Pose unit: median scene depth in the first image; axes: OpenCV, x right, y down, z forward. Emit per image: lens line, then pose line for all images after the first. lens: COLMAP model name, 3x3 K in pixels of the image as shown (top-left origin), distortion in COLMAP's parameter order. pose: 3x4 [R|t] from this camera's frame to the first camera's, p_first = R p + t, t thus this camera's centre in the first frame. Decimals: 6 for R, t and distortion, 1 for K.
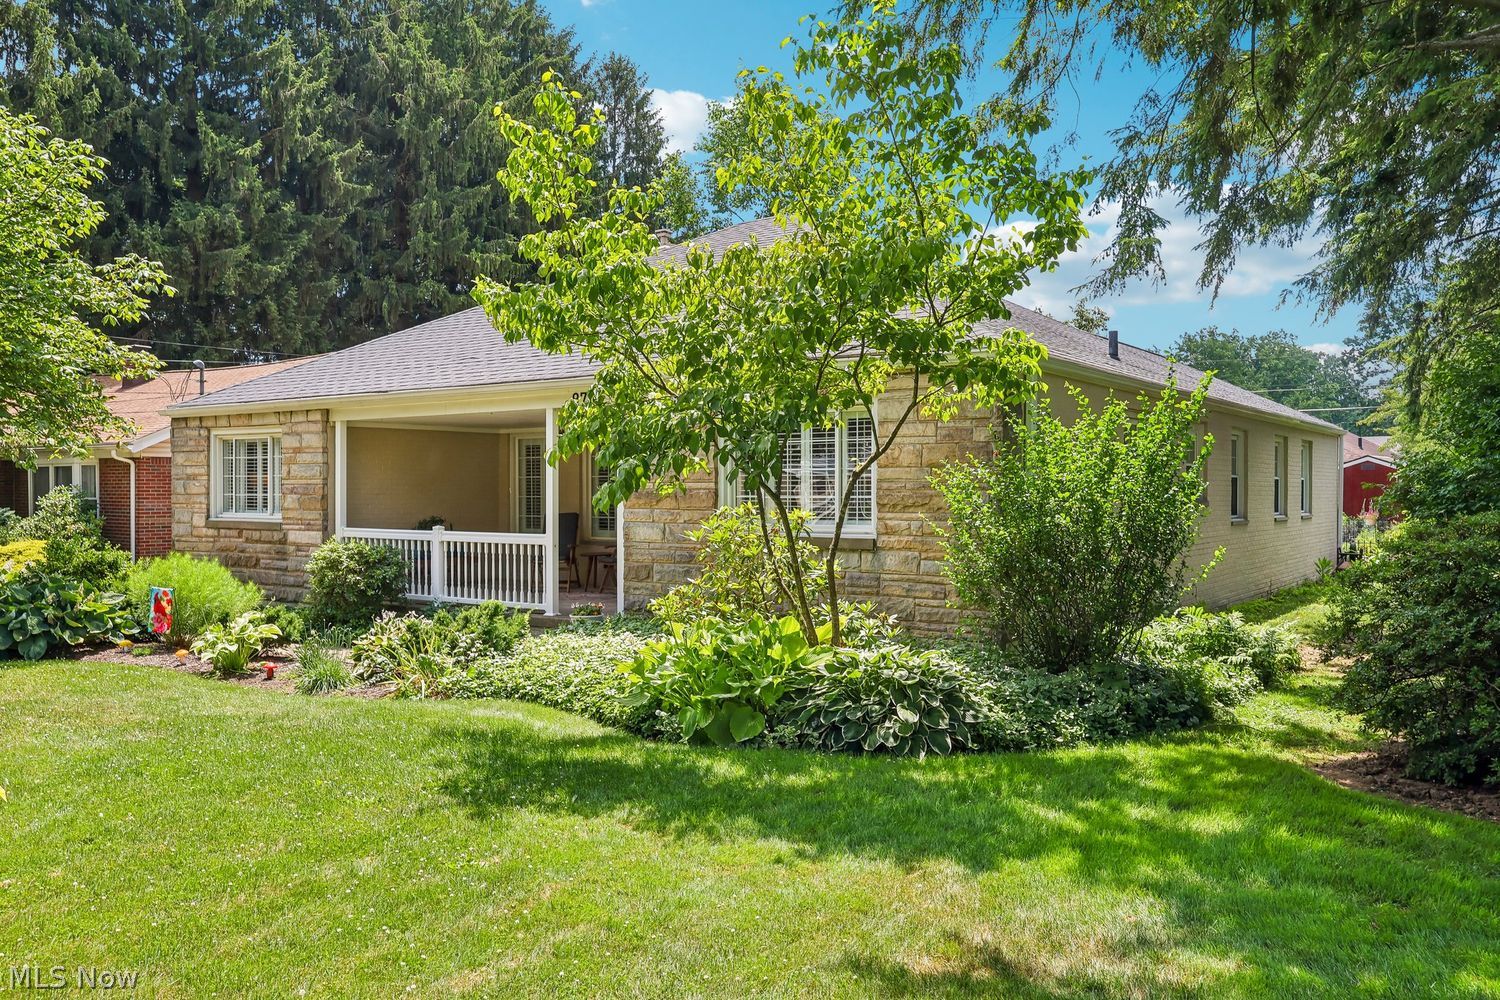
lens RADIAL K [[1242.0, 0, 746.8], [0, 1242.0, 502.2], [0, 0, 1]] dist [0.007122, -0.010414]
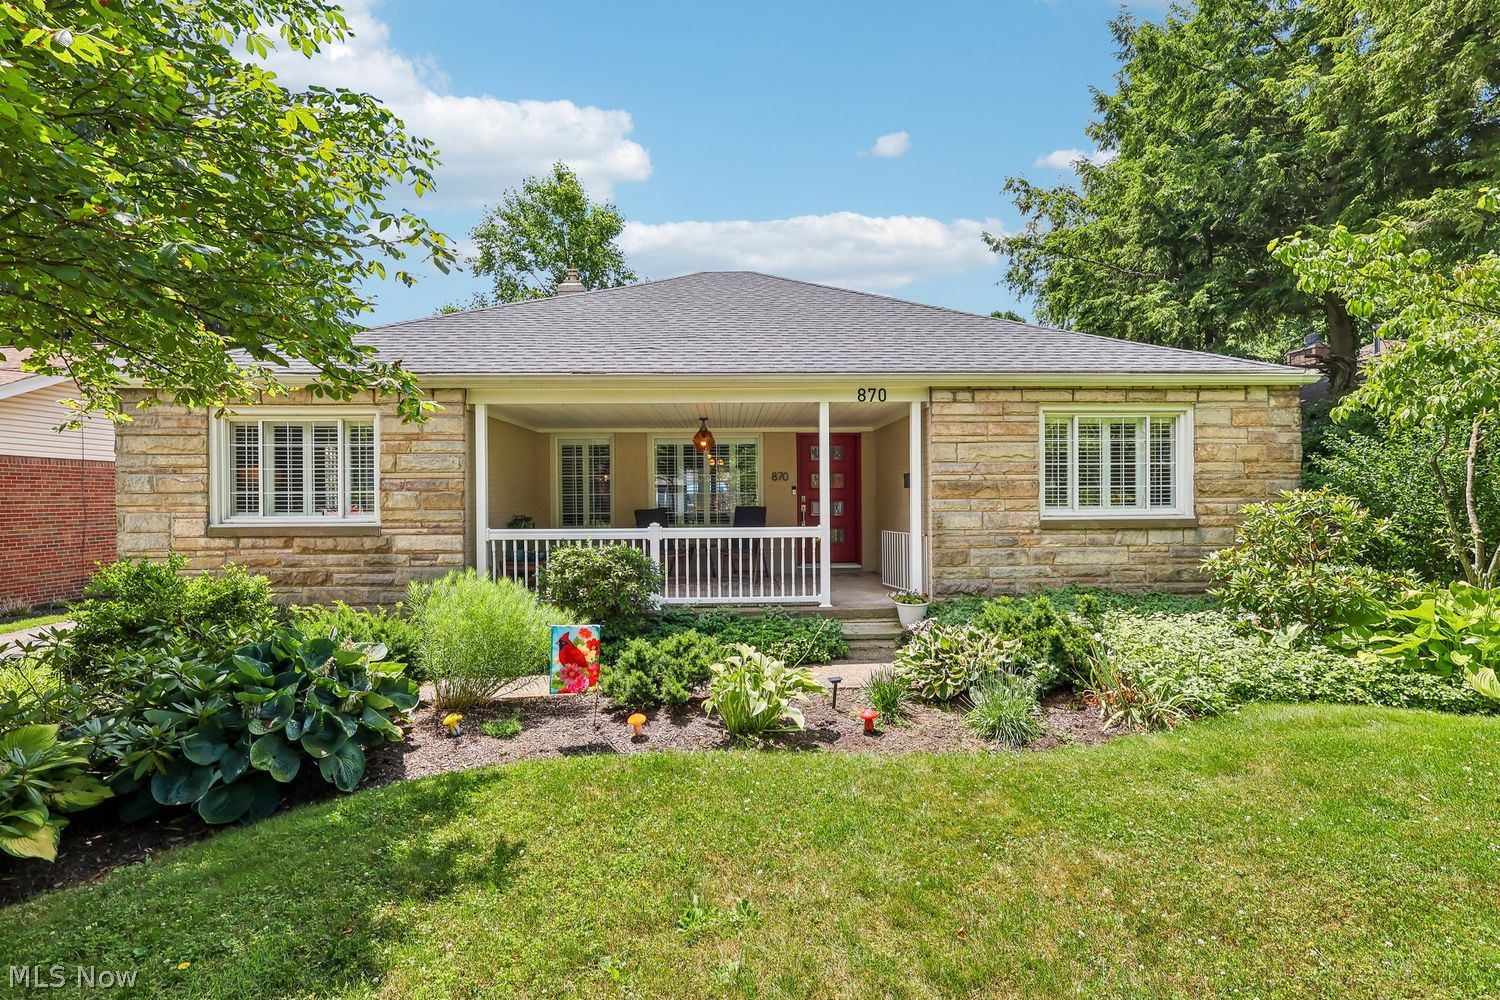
lens RADIAL K [[695.5, 0, 750.0], [0, 695.5, 500.0], [0, 0, 1]] dist [0.002419, 0.000514]
pose [[0.779725, -0.005164, 0.626100, -0.476033], [0.014574, 0.999845, -0.009903, 0.007497], [-0.625952, 0.016846, 0.779680, 0.504035]]
